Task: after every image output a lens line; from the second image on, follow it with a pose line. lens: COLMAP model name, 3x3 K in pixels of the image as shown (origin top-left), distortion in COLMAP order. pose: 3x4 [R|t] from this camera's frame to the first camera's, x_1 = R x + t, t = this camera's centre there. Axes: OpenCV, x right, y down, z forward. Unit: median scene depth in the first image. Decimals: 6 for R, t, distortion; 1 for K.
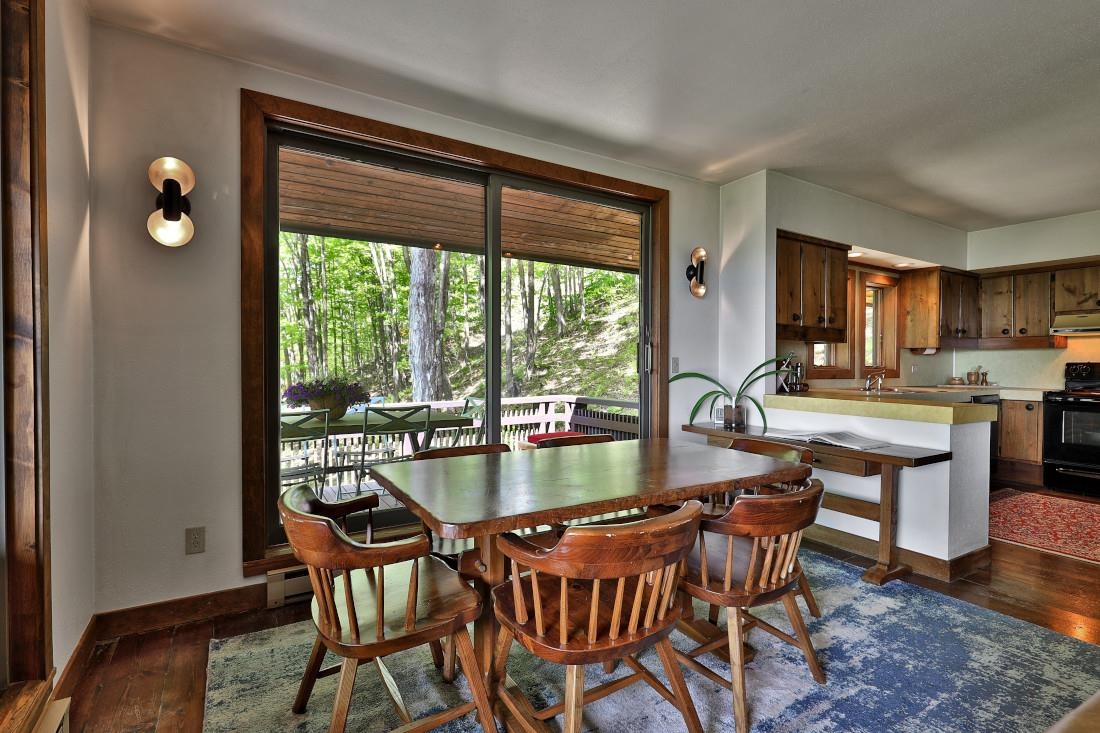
lens RADIAL K [[524.5, 0, 550.0], [0, 524.5, 373.3], [0, 0, 1]] dist [0.000887, 0.000420]
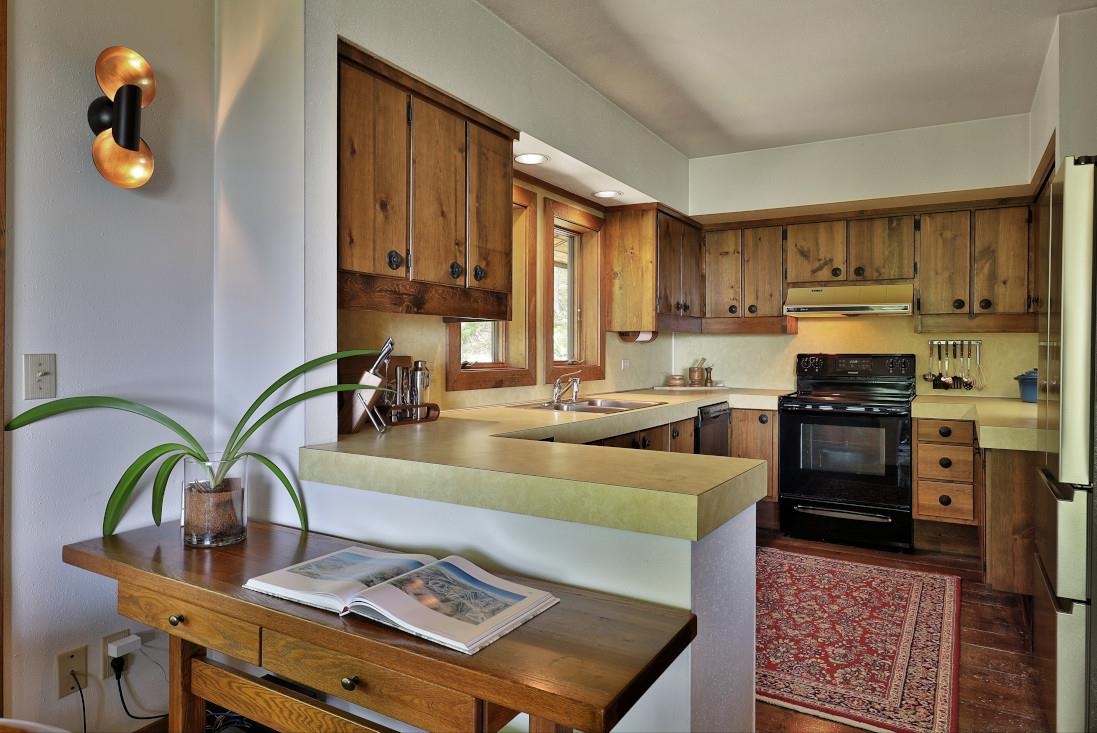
lens RADIAL K [[680.8, 0, 549.0], [0, 680.8, 359.1], [0, 0, 1]] dist [-0.000556, 0.000315]
pose [[0.883590, -0.008673, 0.468181, 0.244904], [0.009264, 0.999957, 0.001040, -0.017579], [-0.468170, 0.003418, 0.883632, 0.339246]]
